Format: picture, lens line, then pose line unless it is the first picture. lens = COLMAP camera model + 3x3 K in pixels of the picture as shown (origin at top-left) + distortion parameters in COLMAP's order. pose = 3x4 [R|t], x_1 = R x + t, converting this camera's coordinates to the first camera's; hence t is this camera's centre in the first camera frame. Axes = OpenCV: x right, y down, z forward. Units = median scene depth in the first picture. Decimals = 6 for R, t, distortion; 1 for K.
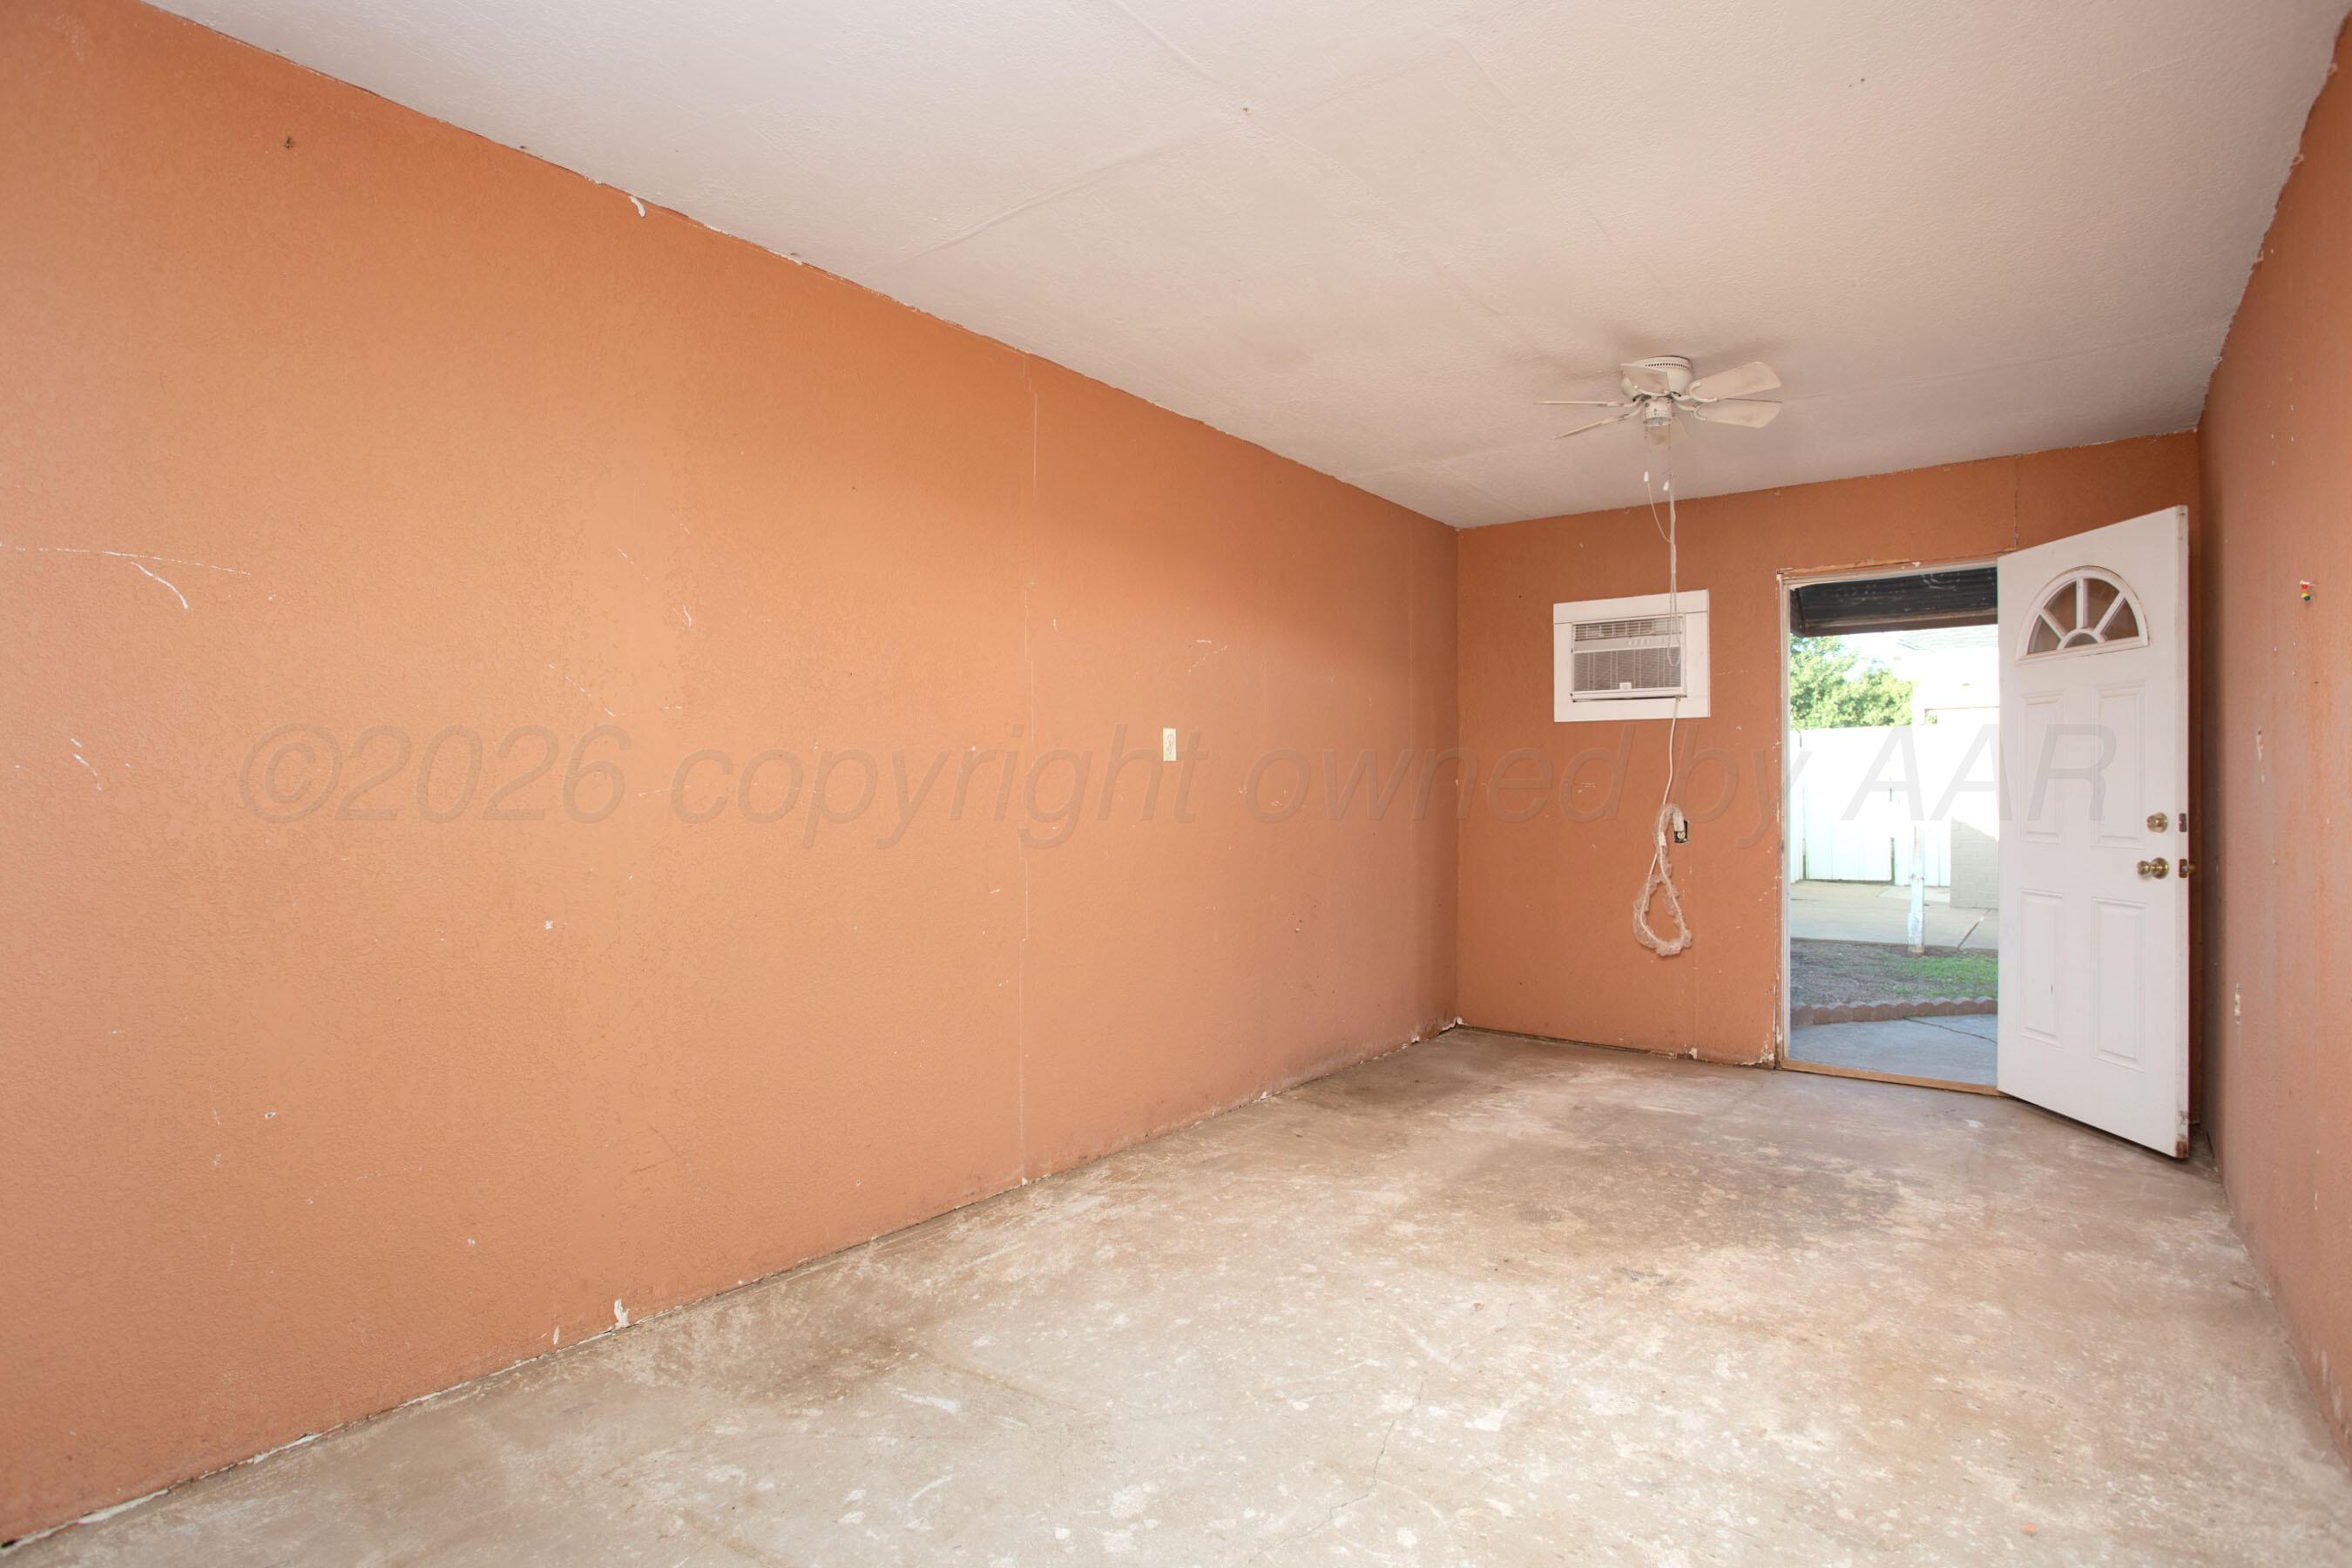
lens RADIAL K [[1161.1, 0, 1177.0], [0, 1161.1, 796.3], [0, 0, 1]] dist [-0.044996, 0.014072]
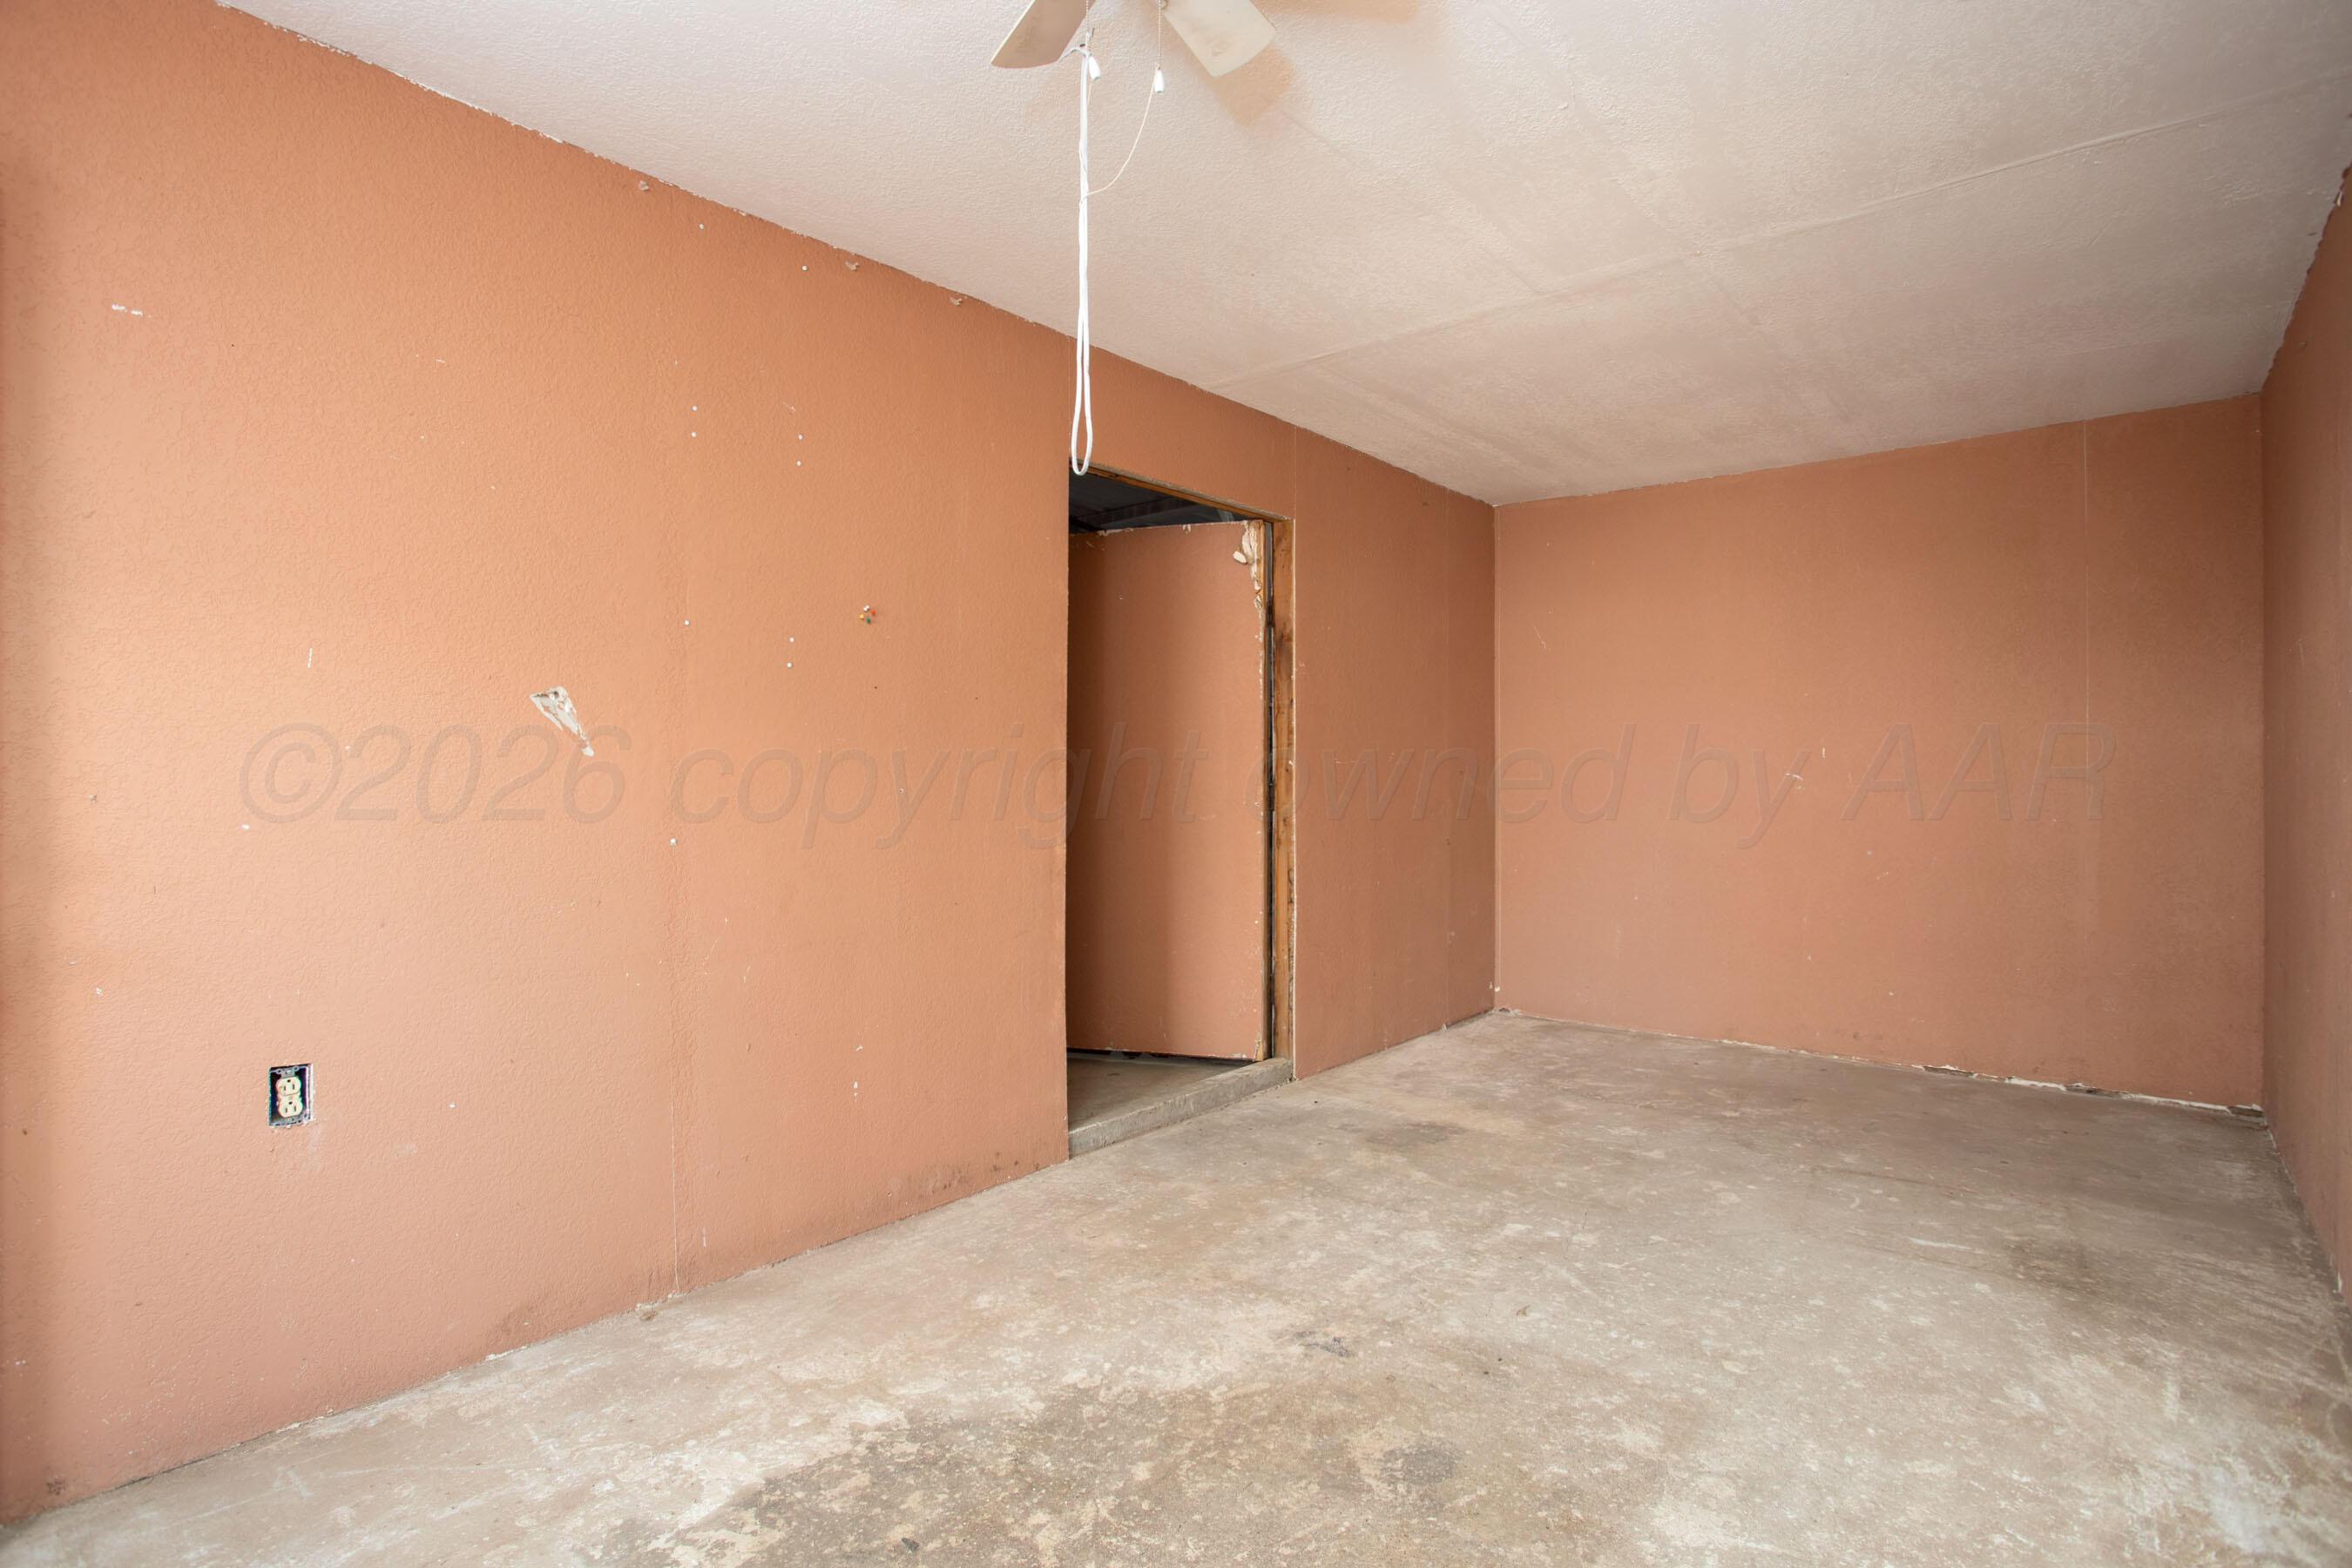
lens RADIAL K [[1161.1, 0, 1179.0], [0, 1161.1, 769.0], [0, 0, 1]] dist [-0.044996, 0.014072]
pose [[-0.999360, -0.010331, 0.034240, 0.495144], [-0.010662, 0.999898, -0.009494, 0.005491], [-0.034139, -0.009853, -0.999369, 1.873957]]
